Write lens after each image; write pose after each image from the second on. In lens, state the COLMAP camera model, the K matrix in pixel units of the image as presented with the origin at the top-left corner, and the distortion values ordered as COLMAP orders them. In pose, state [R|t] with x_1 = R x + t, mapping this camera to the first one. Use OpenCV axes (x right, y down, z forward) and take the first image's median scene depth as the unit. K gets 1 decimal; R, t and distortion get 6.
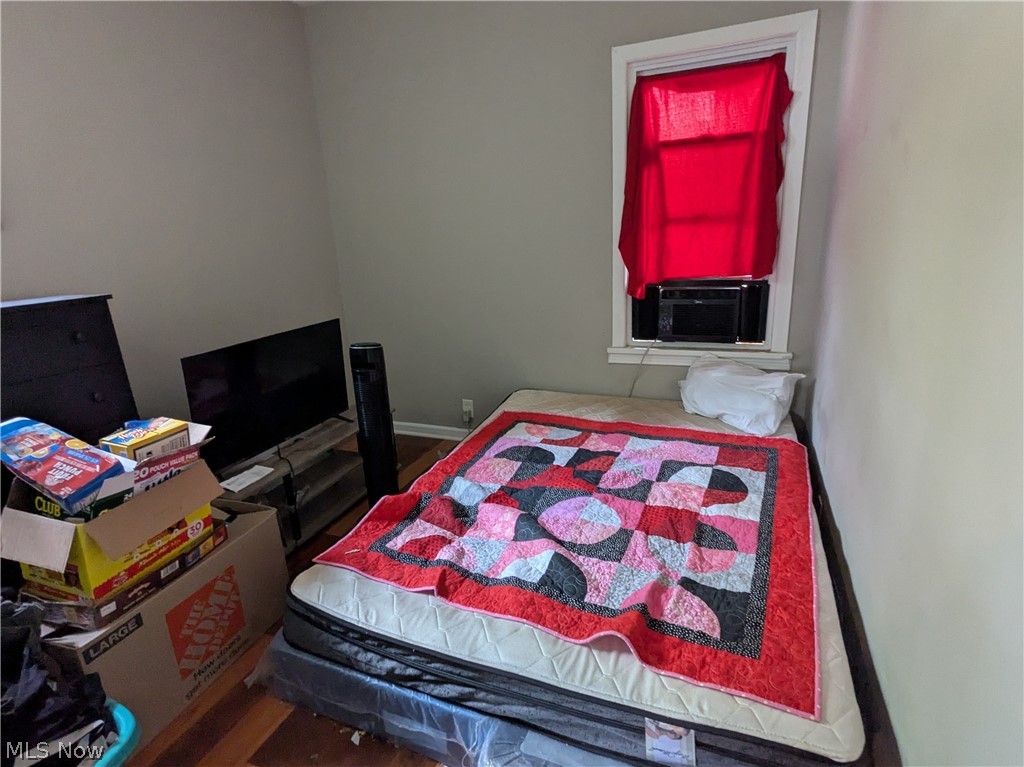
lens RADIAL K [[532.8, 0, 512.0], [0, 532.8, 383.5], [0, 0, 1]] dist [-0.000901, 0.000102]
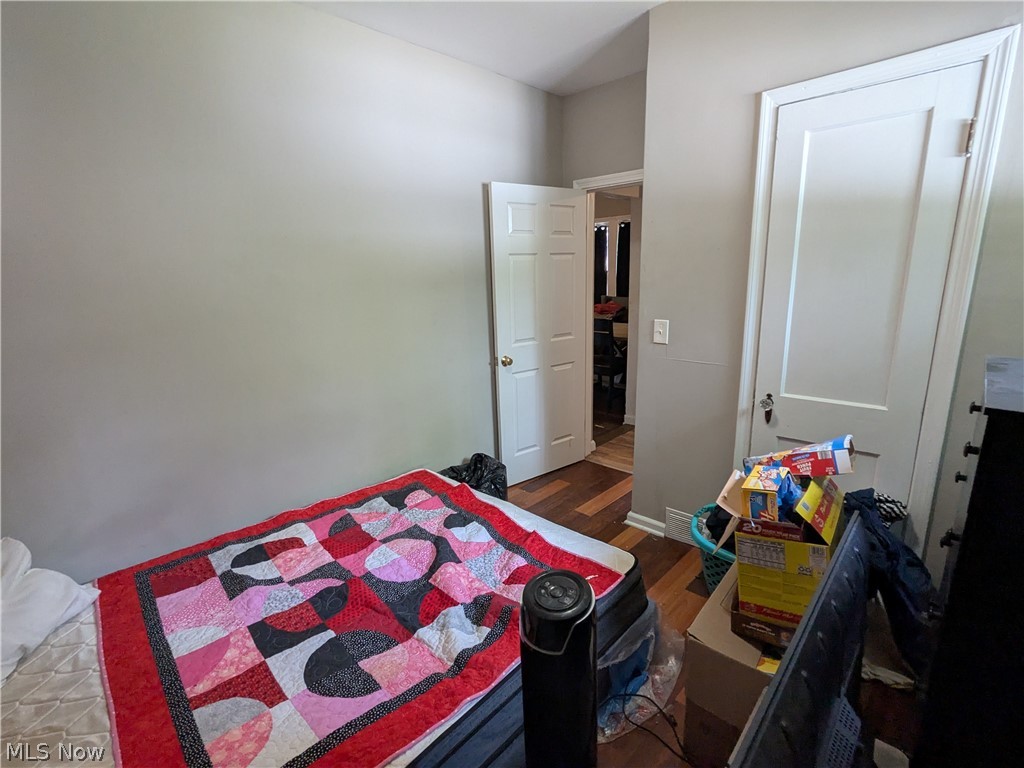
lens RADIAL K [[487.1, 0, 512.0], [0, 487.1, 384.0], [0, 0, 1]] dist [0.000659, -0.000639]
pose [[-0.930655, 0.001481, 0.365894, -0.430428], [0.174816, 0.880275, 0.441084, -0.445080], [-0.321434, 0.474461, -0.819492, 1.412816]]
